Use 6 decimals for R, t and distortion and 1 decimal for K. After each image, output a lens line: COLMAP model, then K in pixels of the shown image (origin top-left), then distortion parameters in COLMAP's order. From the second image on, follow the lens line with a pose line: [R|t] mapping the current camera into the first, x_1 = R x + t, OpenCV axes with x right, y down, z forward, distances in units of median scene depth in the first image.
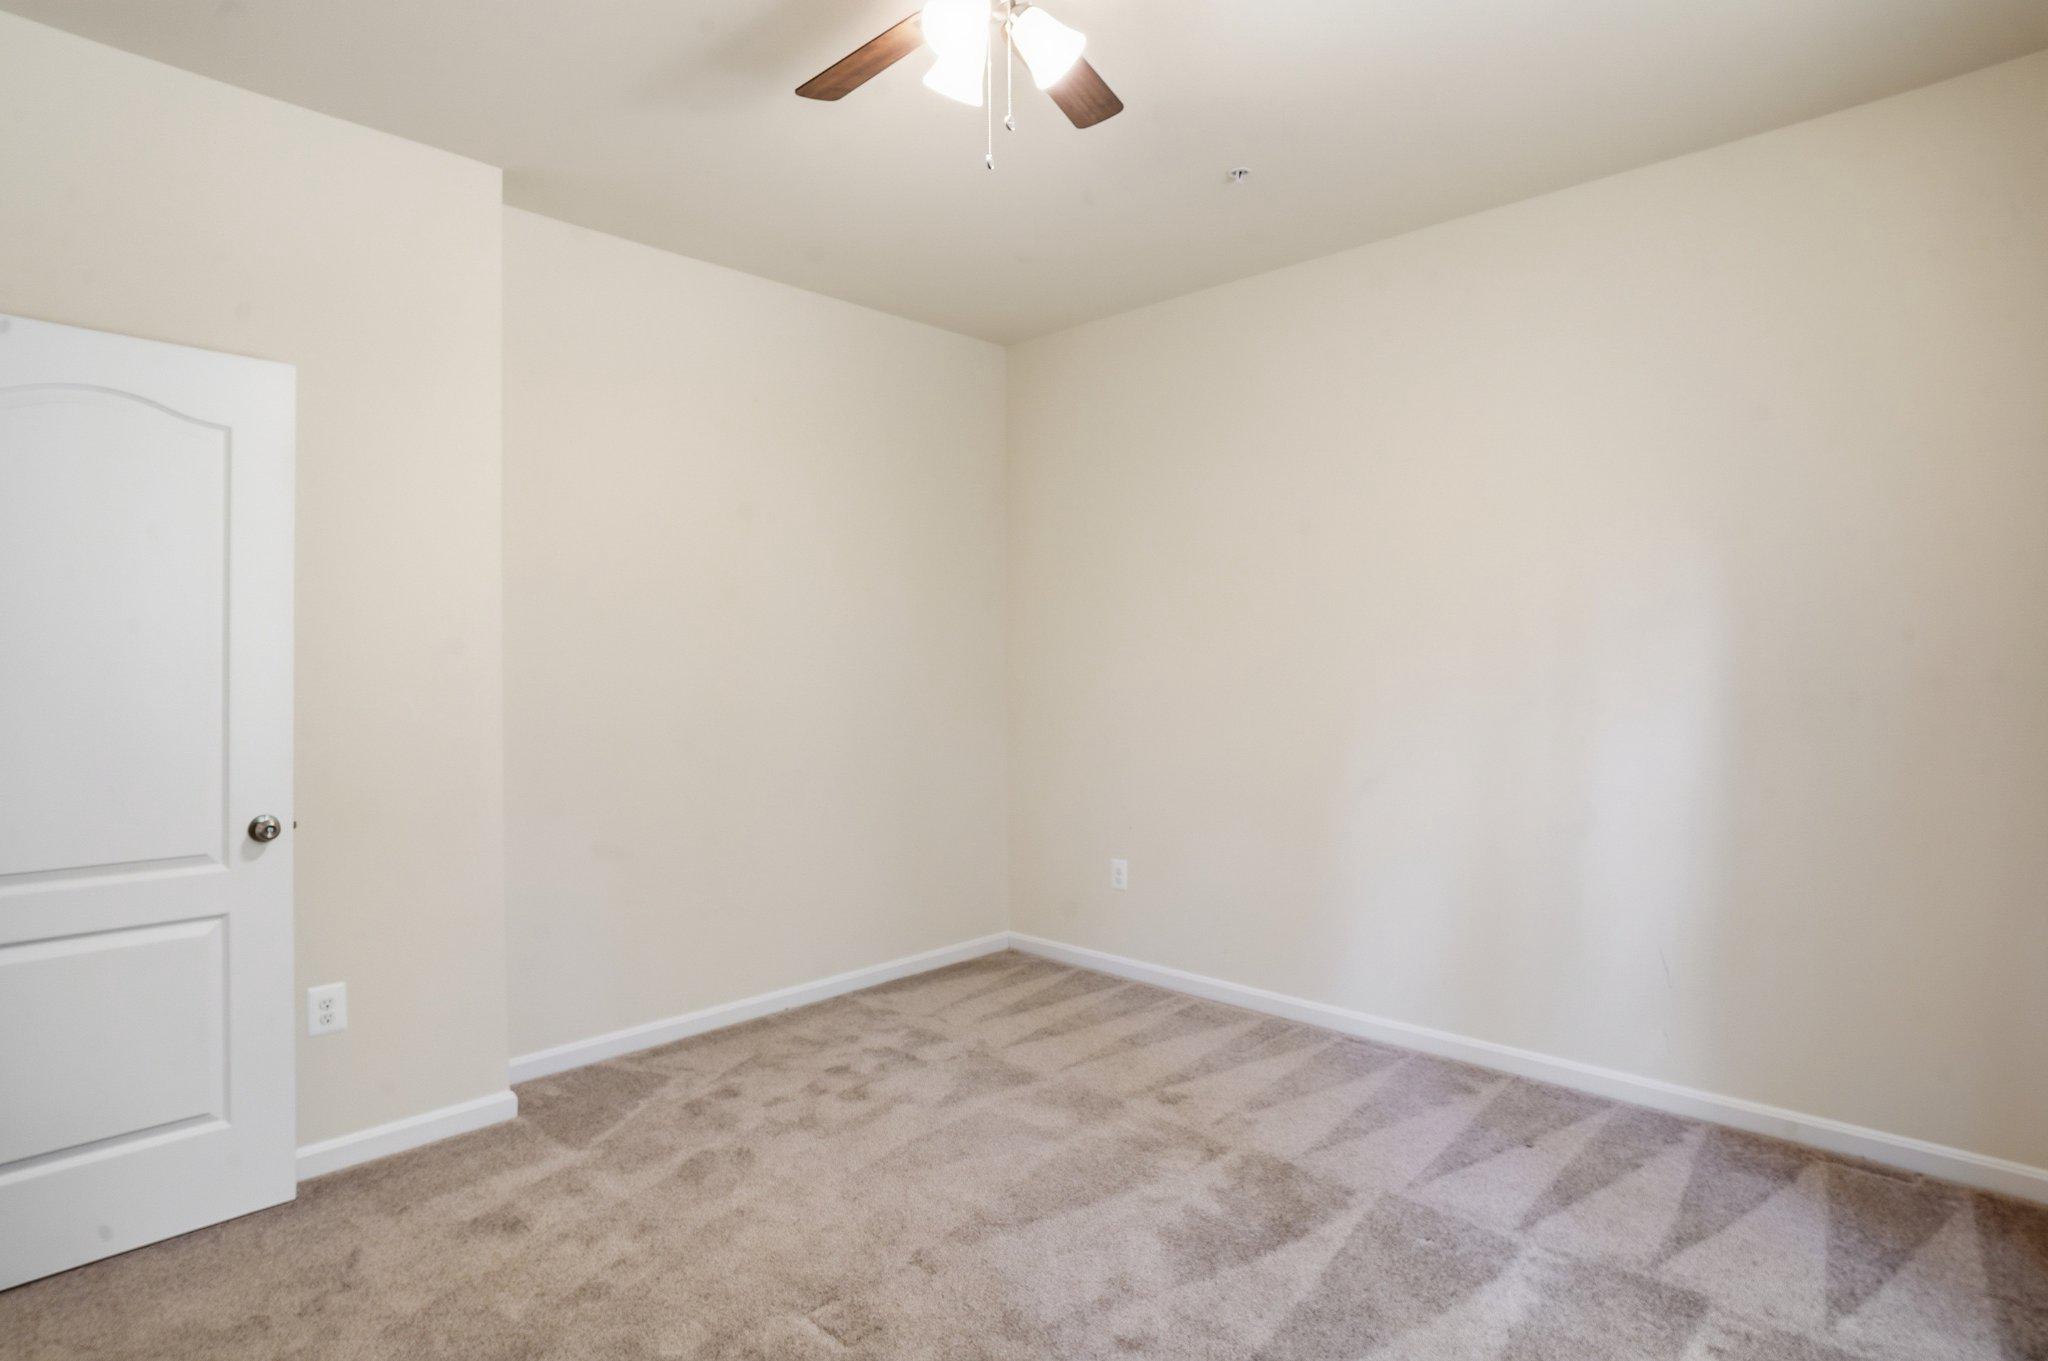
lens RADIAL K [[1070.7, 0, 1026.4], [0, 1070.7, 671.9], [0, 0, 1]] dist [-0.052539, 0.027650]
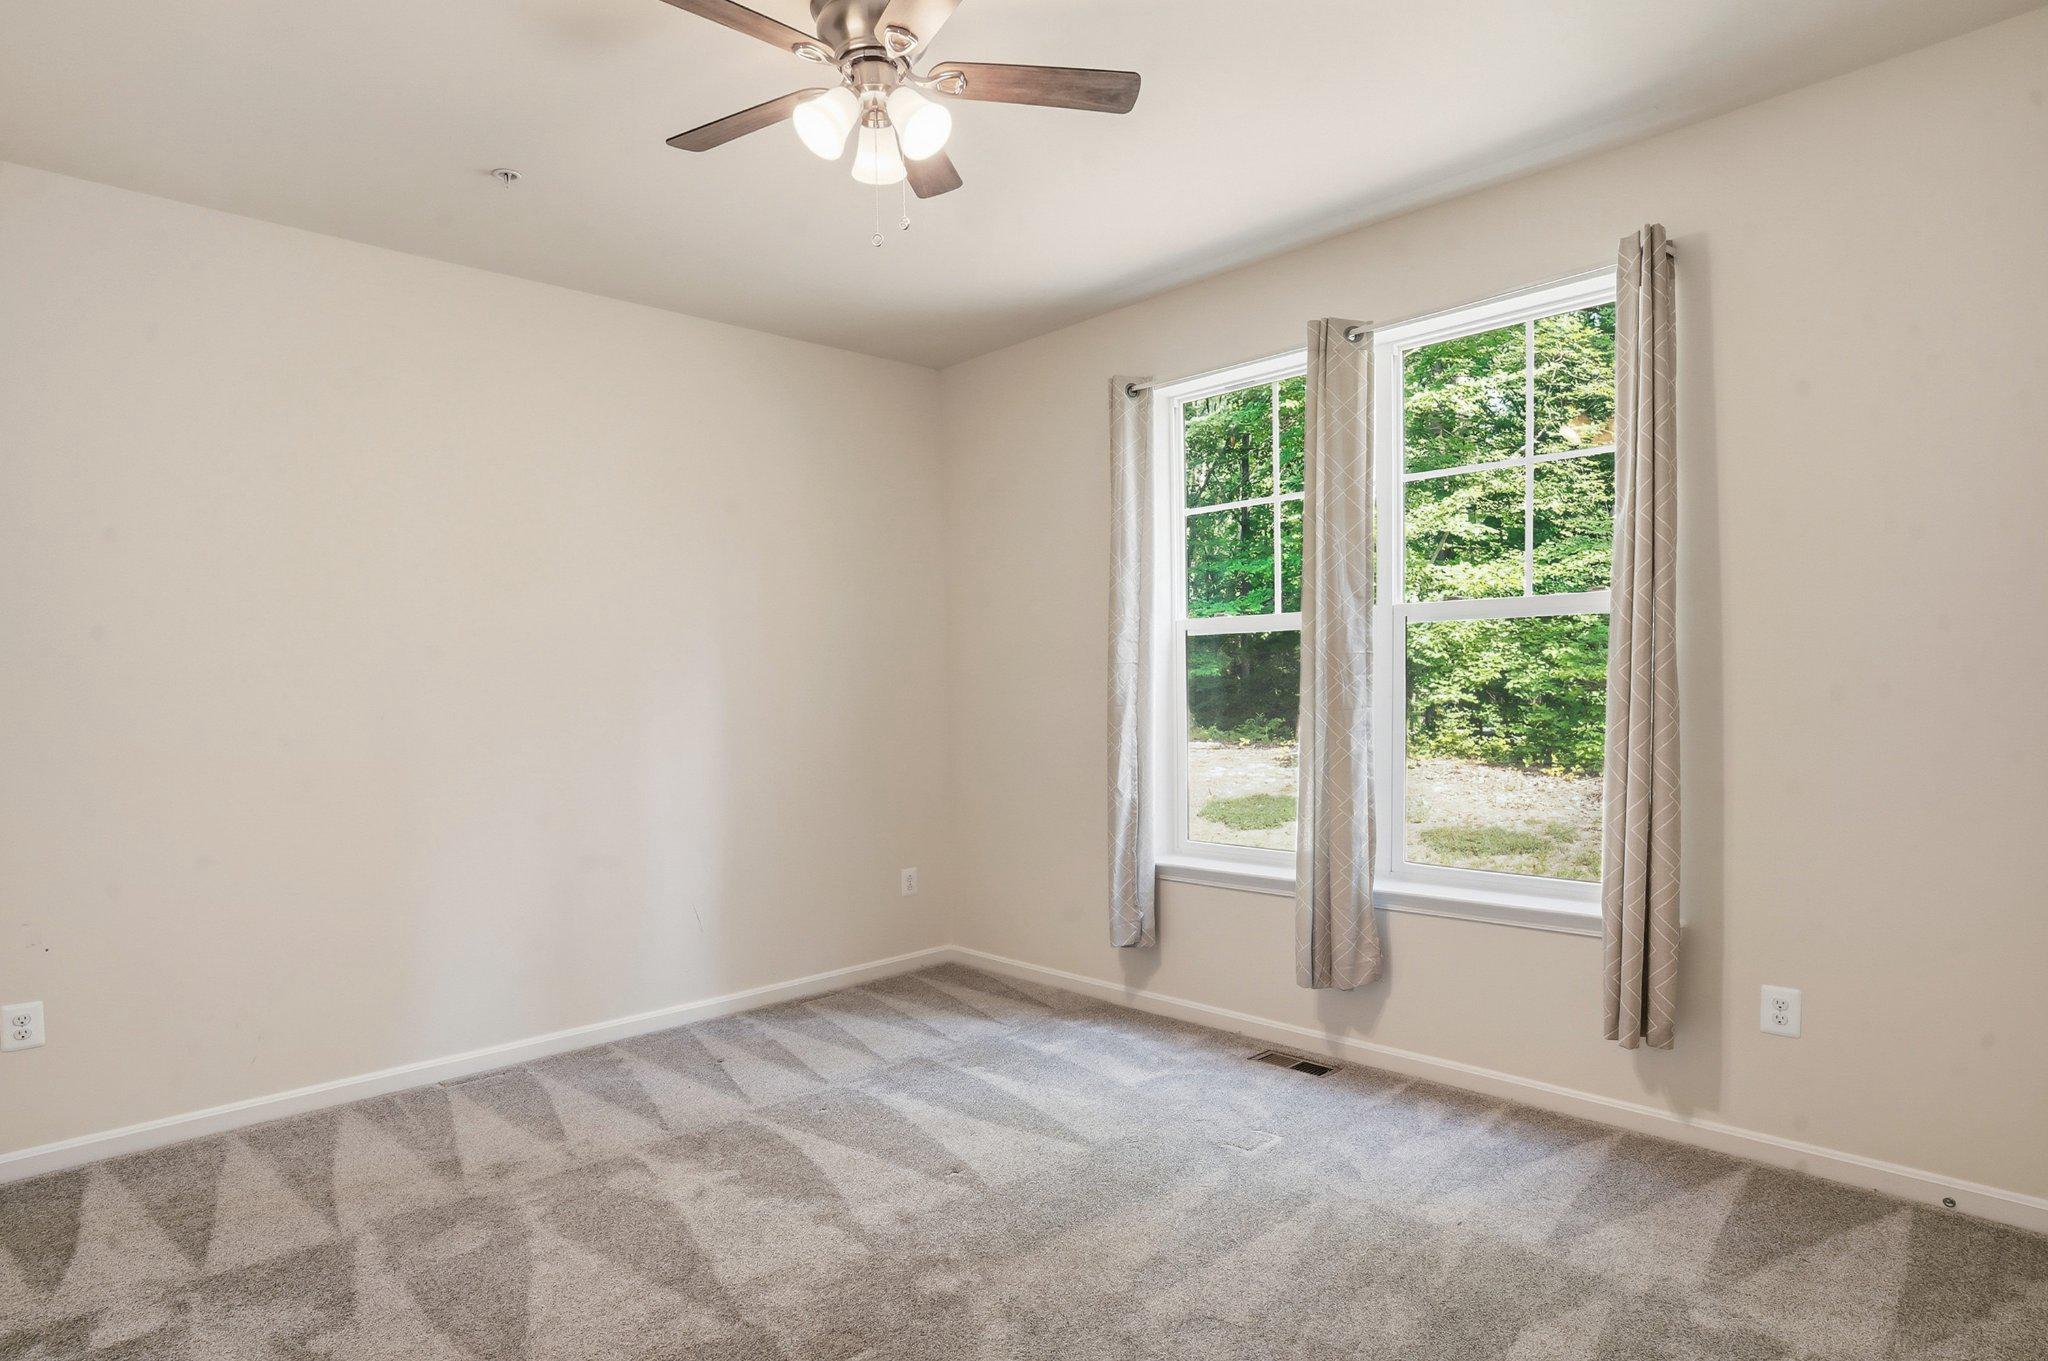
lens RADIAL K [[1160.8, 0, 1023.0], [0, 1160.8, 686.9], [0, 0, 1]] dist [0.001041, 0.001582]
pose [[0.038072, 0.001102, 0.999274, -0.900524], [0.022958, 0.999734, -0.001978, 0.006355], [-0.999011, 0.023016, 0.038037, 0.555393]]
